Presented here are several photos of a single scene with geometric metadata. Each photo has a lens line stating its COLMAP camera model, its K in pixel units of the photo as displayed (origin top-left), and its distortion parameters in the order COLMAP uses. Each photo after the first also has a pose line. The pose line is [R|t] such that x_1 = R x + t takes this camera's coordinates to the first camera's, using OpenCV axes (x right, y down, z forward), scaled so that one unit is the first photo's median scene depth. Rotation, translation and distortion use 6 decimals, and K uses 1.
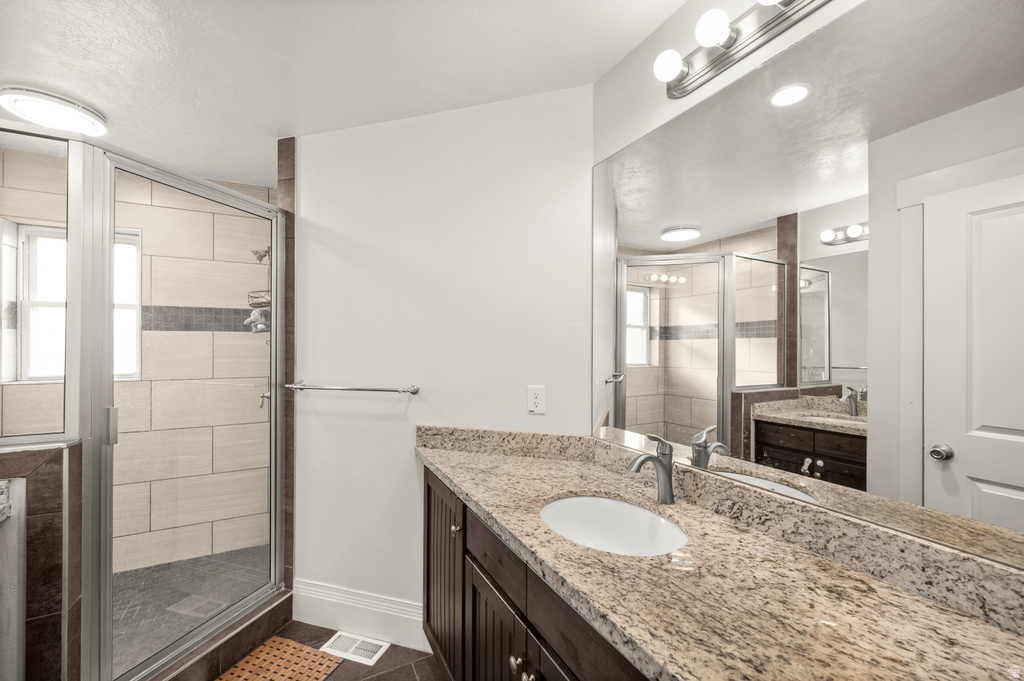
lens RADIAL K [[411.5, 0, 513.5], [0, 411.5, 344.5], [0, 0, 1]] dist [-0.002338, -0.001047]
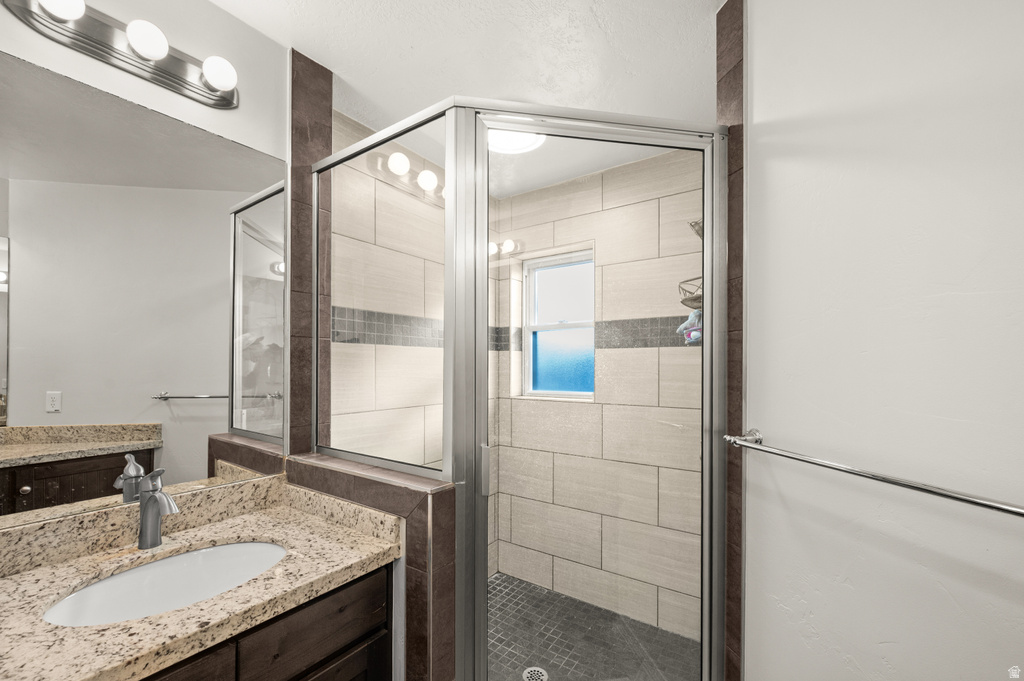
lens RADIAL K [[411.5, 0, 529.9], [0, 411.5, 365.8], [0, 0, 1]] dist [-0.002338, -0.001047]
pose [[0.483790, 0.000996, -0.875183, -0.190075], [0.000650, 0.999999, 0.001497, 0.002974], [0.875184, -0.001293, 0.483789, 0.485584]]
